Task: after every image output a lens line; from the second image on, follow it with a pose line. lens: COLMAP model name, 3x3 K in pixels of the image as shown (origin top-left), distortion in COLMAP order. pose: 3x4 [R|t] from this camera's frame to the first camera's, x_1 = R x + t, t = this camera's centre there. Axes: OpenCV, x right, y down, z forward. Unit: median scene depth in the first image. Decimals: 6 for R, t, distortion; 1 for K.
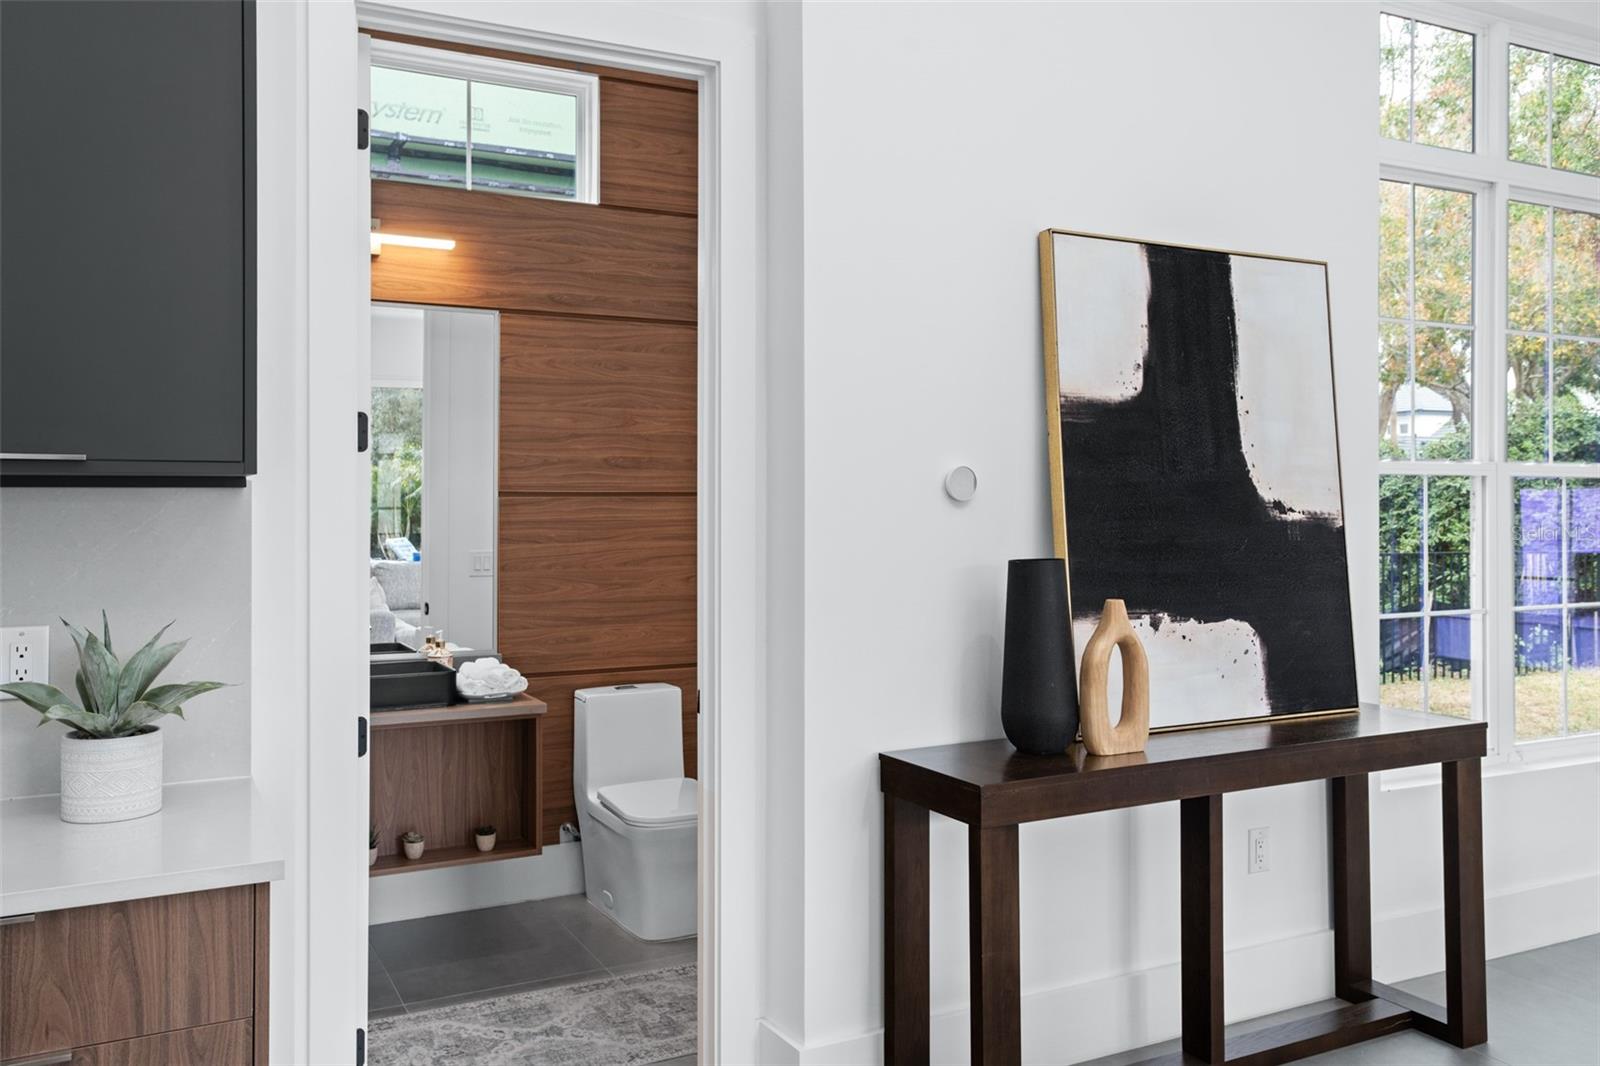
lens RADIAL K [[1266.0, 0, 817.5], [0, 1266.0, 507.3], [0, 0, 1]] dist [0.028641, -0.000170]
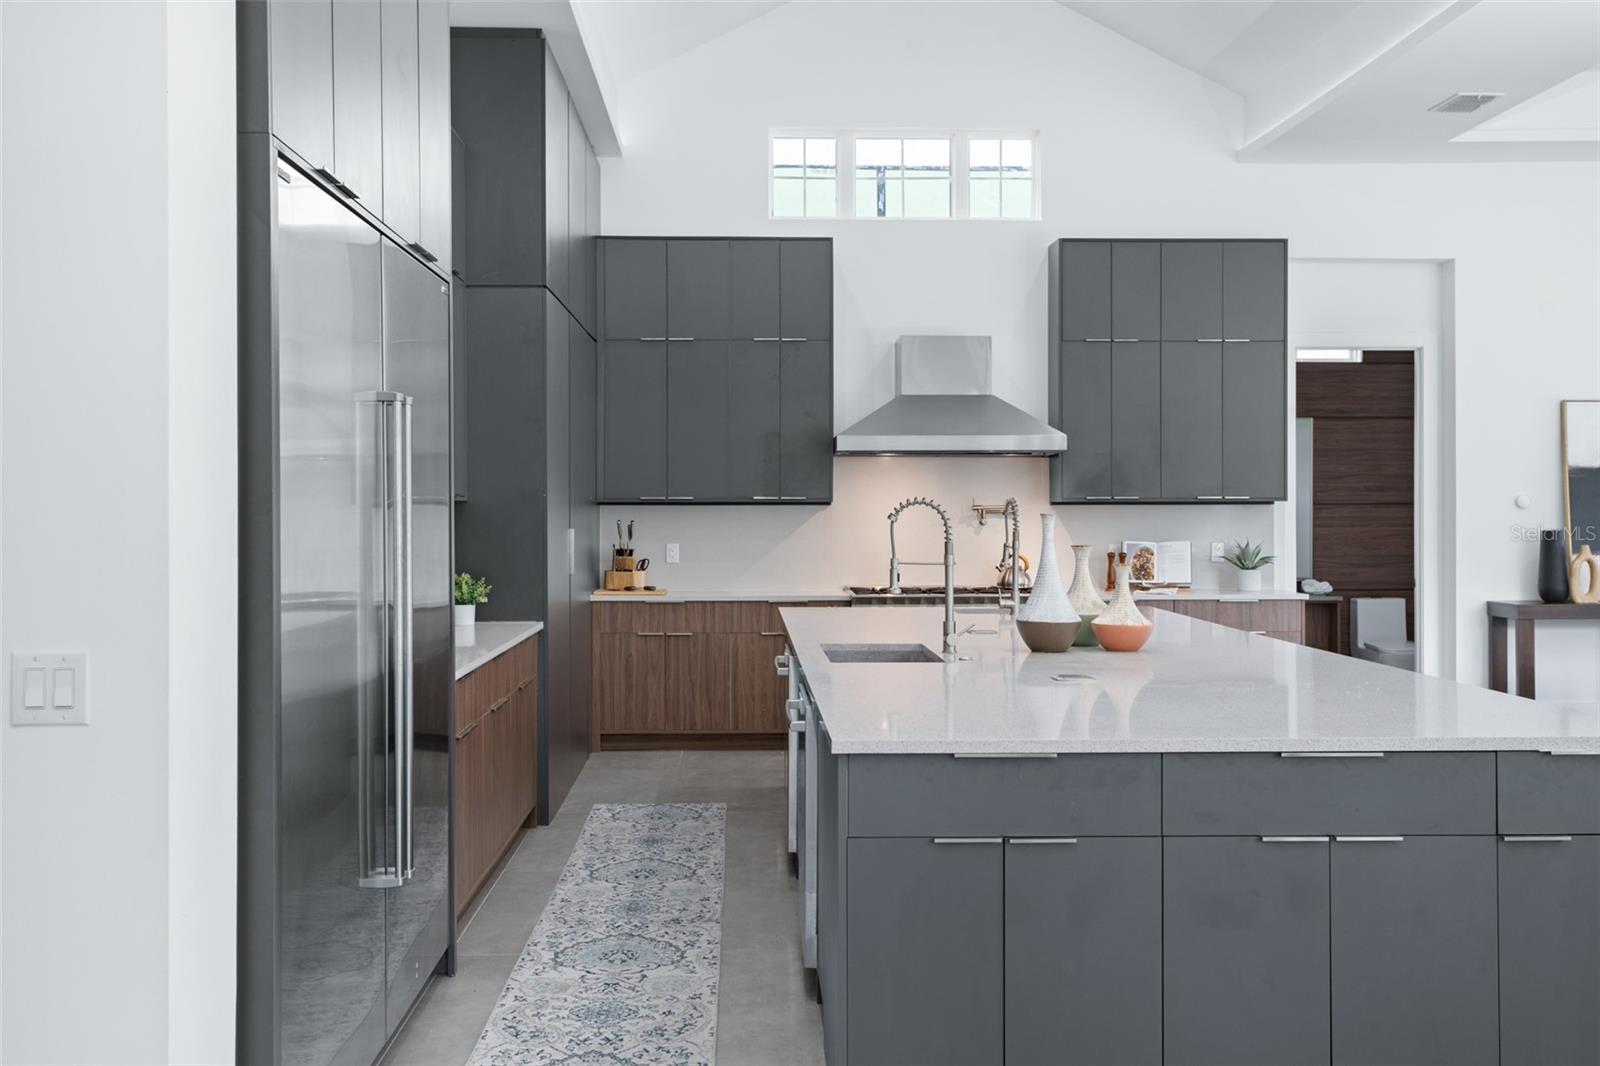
lens RADIAL K [[1584.7, 0, 757.6], [0, 1584.7, 495.5], [0, 0, 1]] dist [-0.004276, 0.000000]
pose [[0.884339, -0.003125, -0.466834, 0.210464], [-0.001851, 0.999946, -0.010201, 0.005224], [0.466841, 0.009885, 0.884286, -2.279990]]
